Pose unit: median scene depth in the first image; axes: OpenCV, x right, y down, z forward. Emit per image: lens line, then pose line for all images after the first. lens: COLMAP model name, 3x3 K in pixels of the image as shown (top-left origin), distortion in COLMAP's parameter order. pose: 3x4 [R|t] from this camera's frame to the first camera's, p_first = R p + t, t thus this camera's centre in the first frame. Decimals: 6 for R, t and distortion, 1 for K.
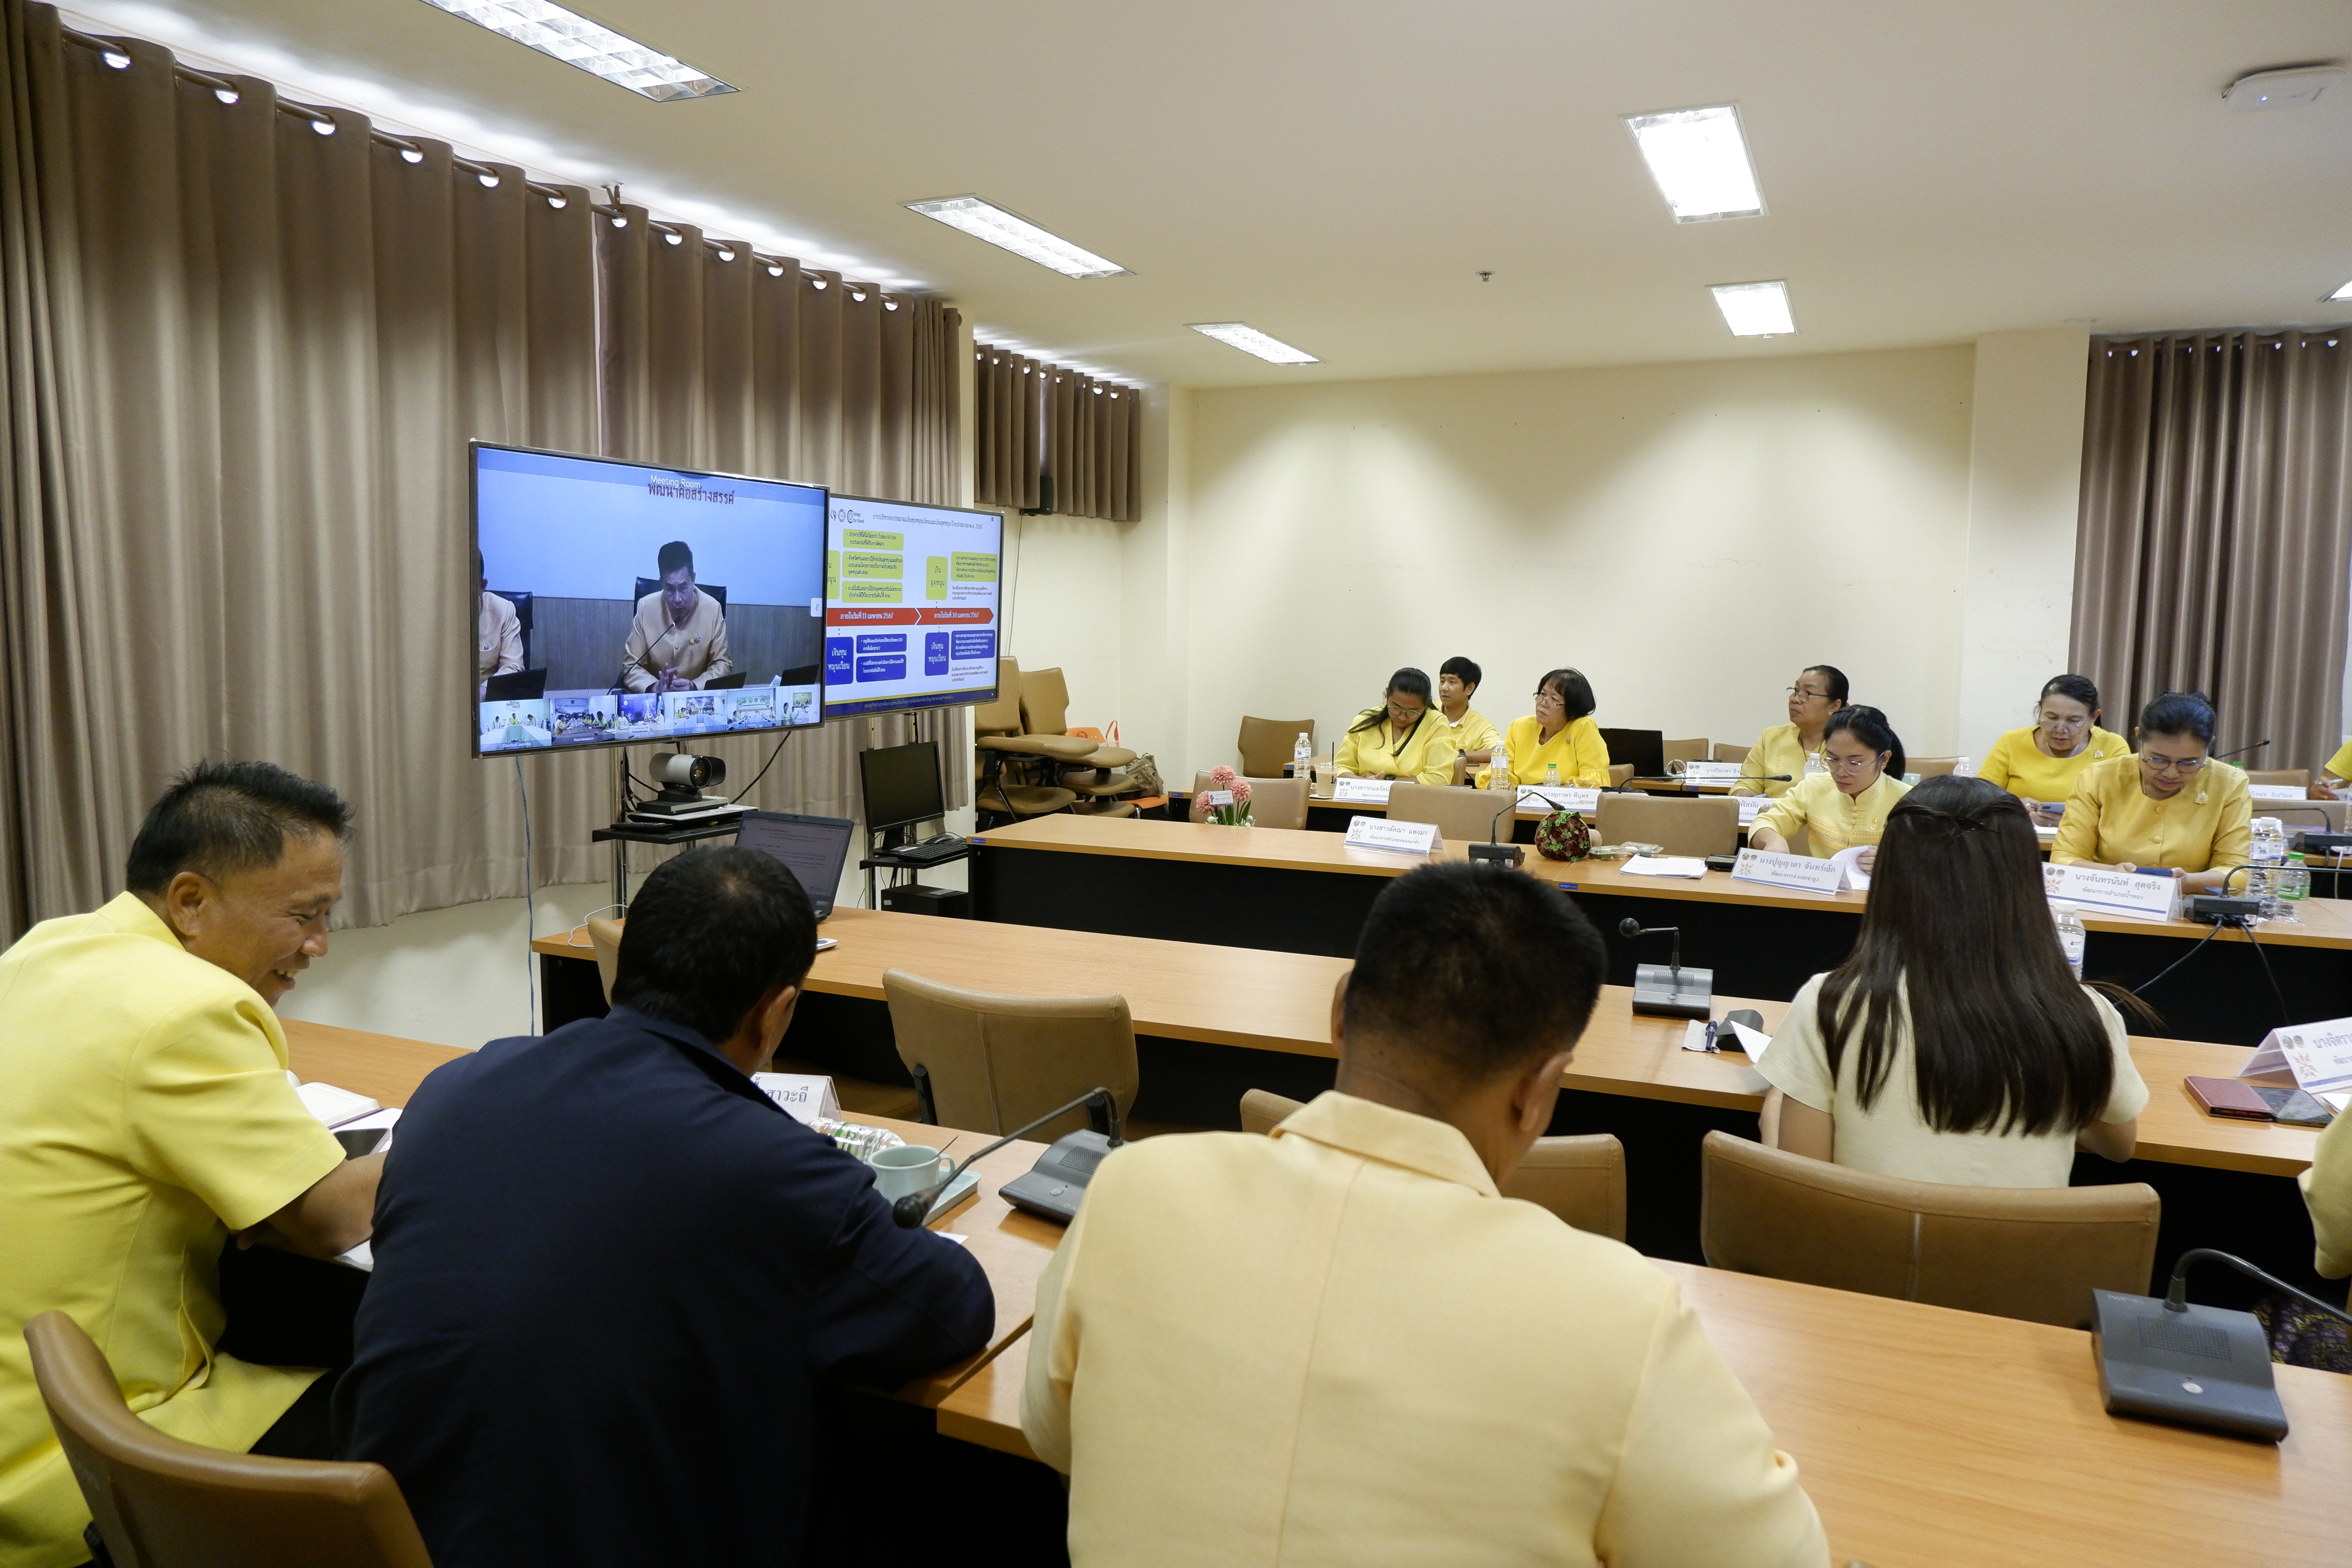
lens RADIAL K [[1555.9, 0, 1171.0], [0, 1555.9, 782.4], [0, 0, 1]] dist [-0.023939, 0.010763]
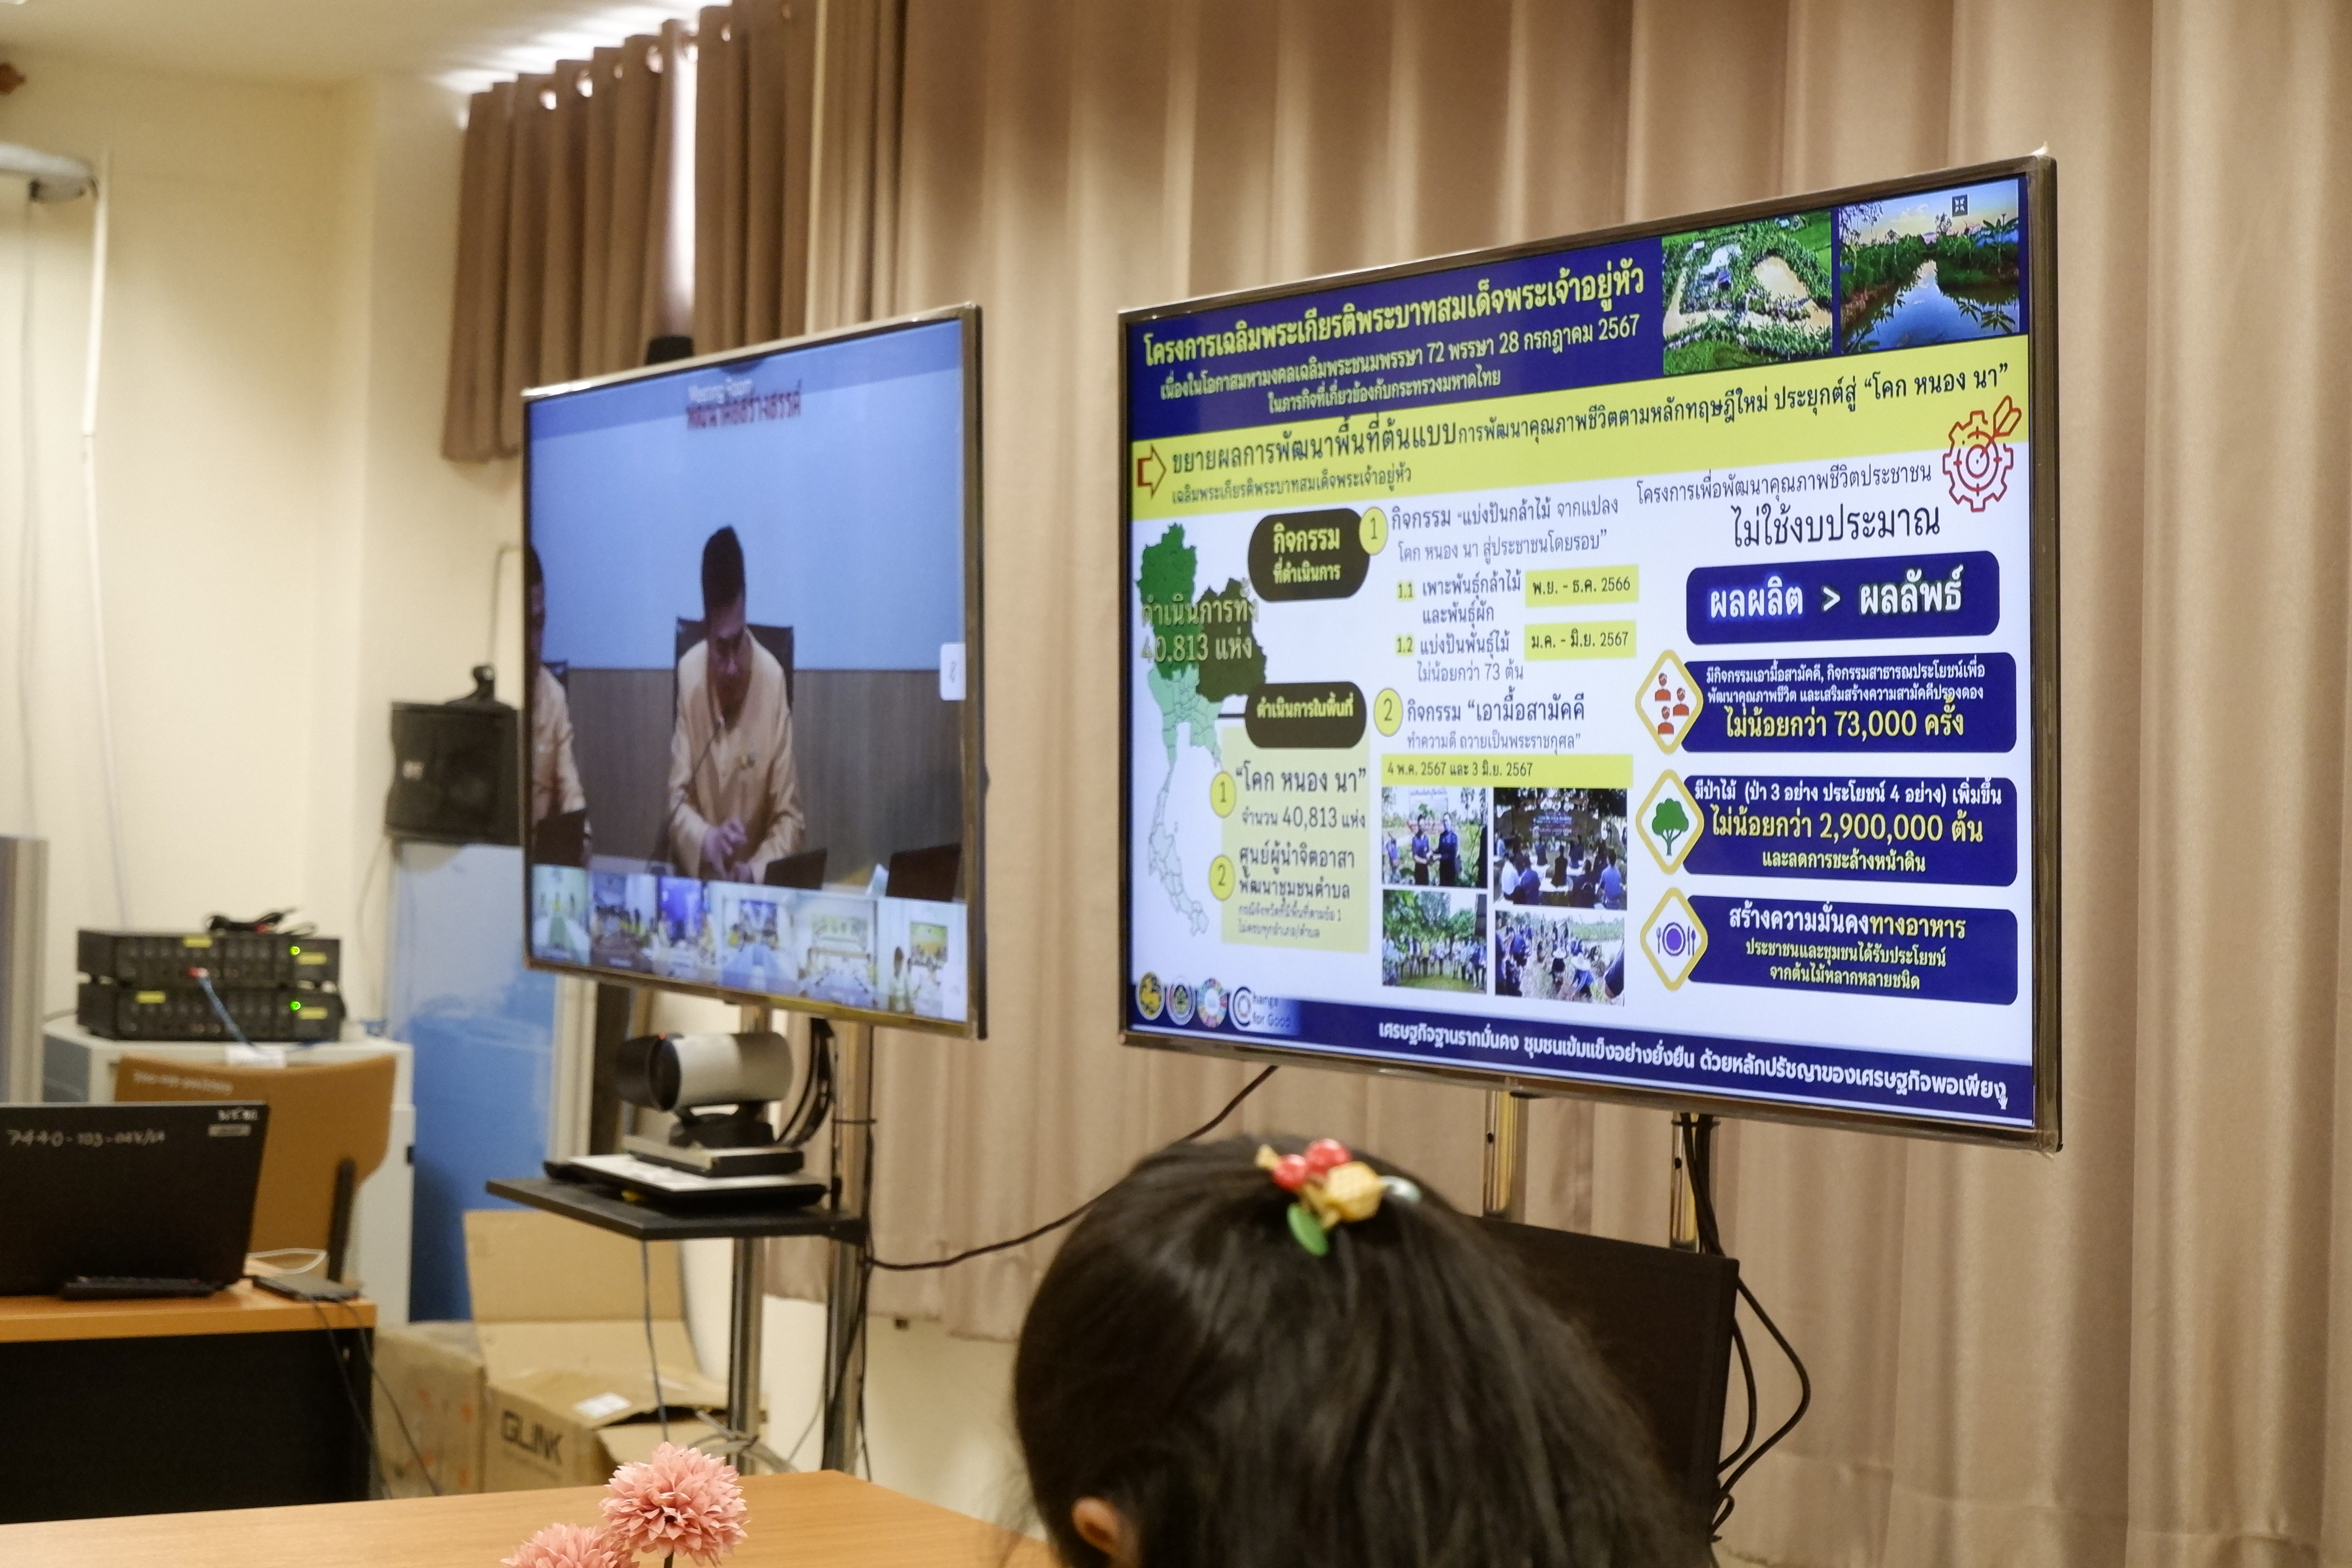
lens RADIAL K [[3984.5, 0, 1176.0], [0, 3984.5, 779.5], [0, 0, 1]] dist [0.017079, 0.000000]
pose [[-0.566951, -0.031631, -0.823144, 0.474620], [-0.125854, 0.990857, 0.048608, -0.146191], [0.814080, 0.131154, -0.565749, 1.623768]]
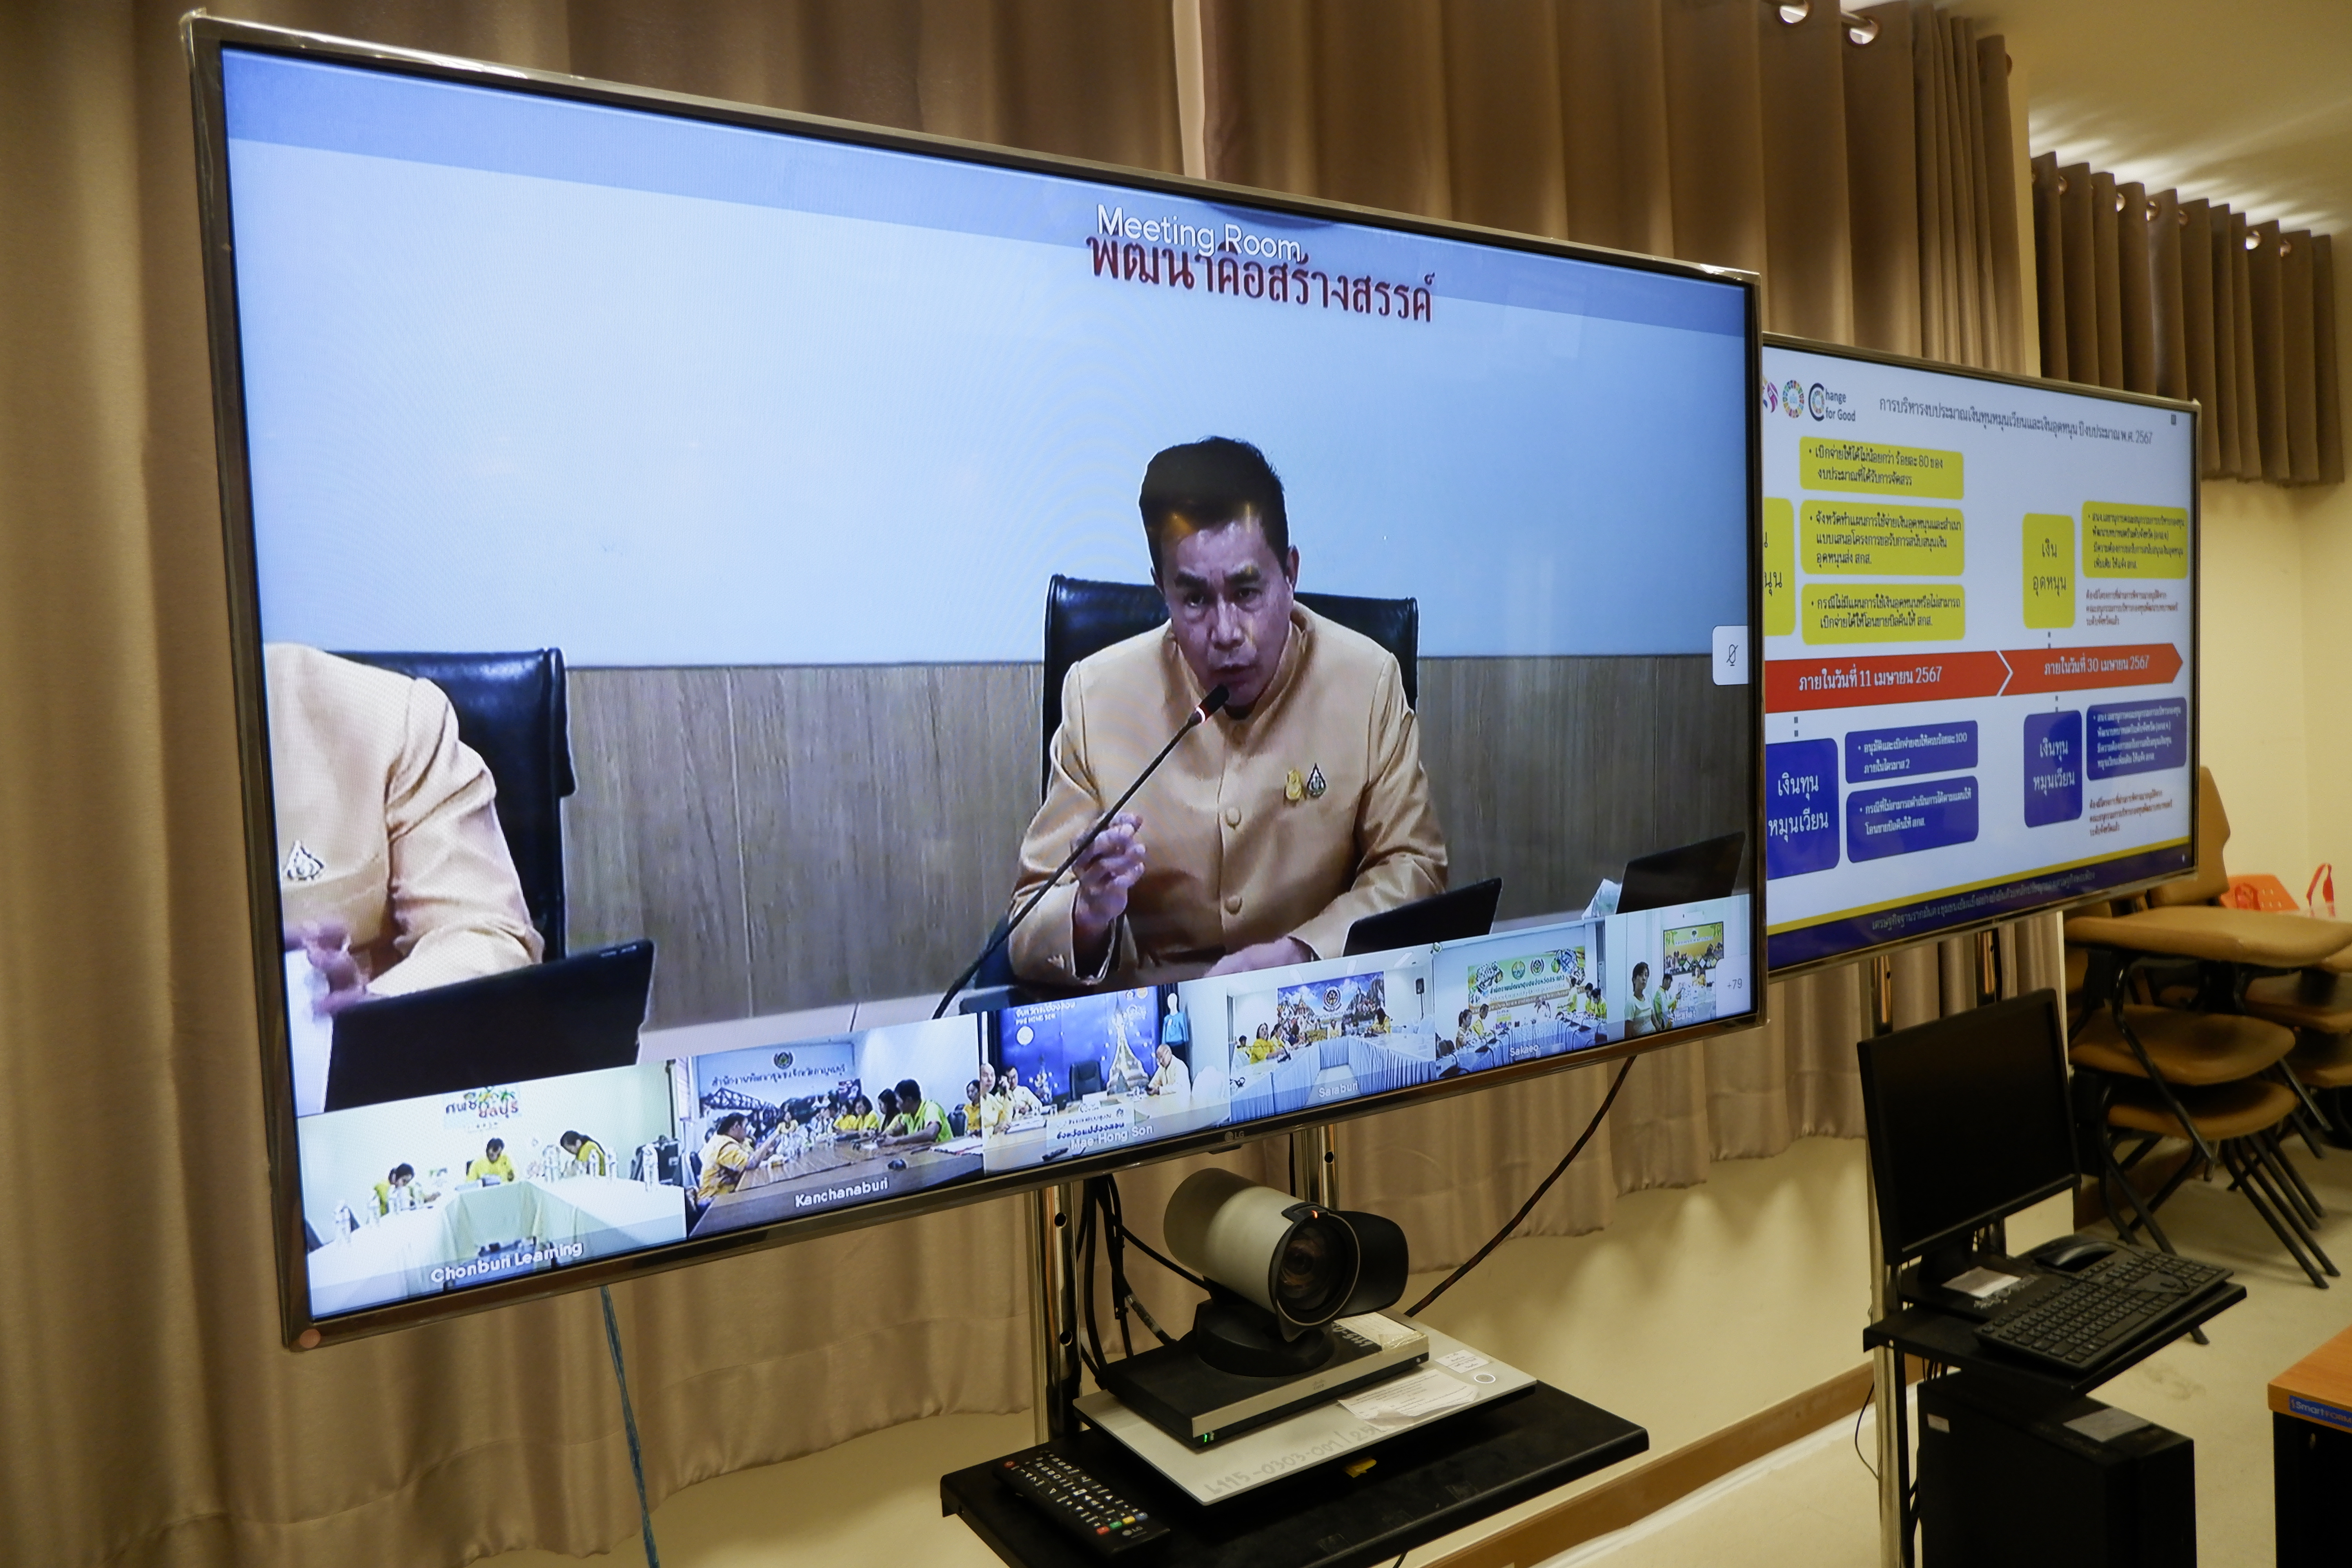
lens RADIAL K [[1555.9, 0, 1177.8], [0, 1555.9, 793.9], [0, 0, 1]] dist [-0.023939, 0.010763]
pose [[0.846147, -0.039360, -0.531494, -0.166506], [0.009396, 0.998216, -0.058966, -0.071055], [0.532866, 0.044900, 0.845007, 0.716320]]
